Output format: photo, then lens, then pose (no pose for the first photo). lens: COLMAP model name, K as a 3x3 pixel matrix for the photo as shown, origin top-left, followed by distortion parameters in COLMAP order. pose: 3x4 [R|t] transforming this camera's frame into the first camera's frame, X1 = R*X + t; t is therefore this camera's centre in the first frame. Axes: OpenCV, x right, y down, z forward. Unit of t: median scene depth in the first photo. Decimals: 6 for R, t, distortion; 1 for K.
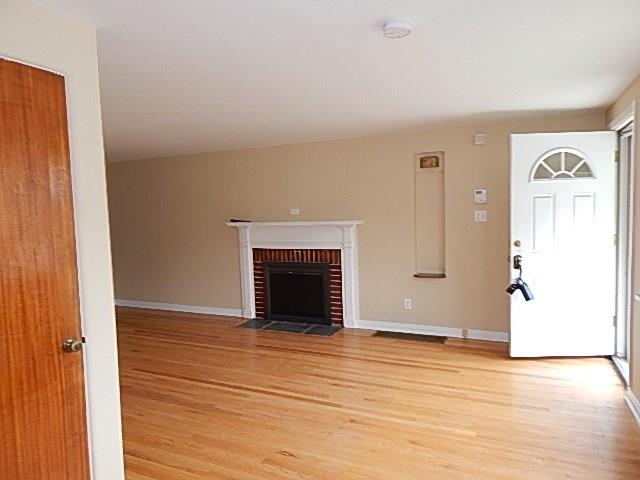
lens RADIAL K [[428.7, 0, 320.0], [0, 428.7, 240.0], [0, 0, 1]] dist [0.011810, 0.001385]
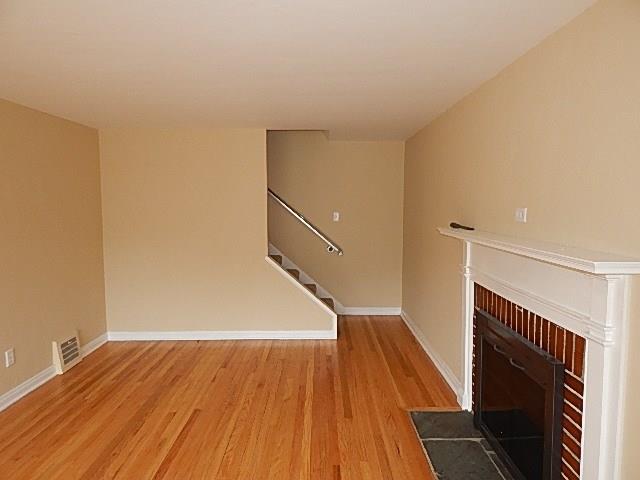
lens RADIAL K [[420.8, 0, 320.0], [0, 420.8, 240.0], [0, 0, 1]] dist [-0.006485, 0.001453]
pose [[0.416458, 0.105220, -0.903046, 0.336329], [-0.070126, 0.994039, 0.083482, -0.091507], [0.906447, 0.028560, 0.421354, 0.919457]]
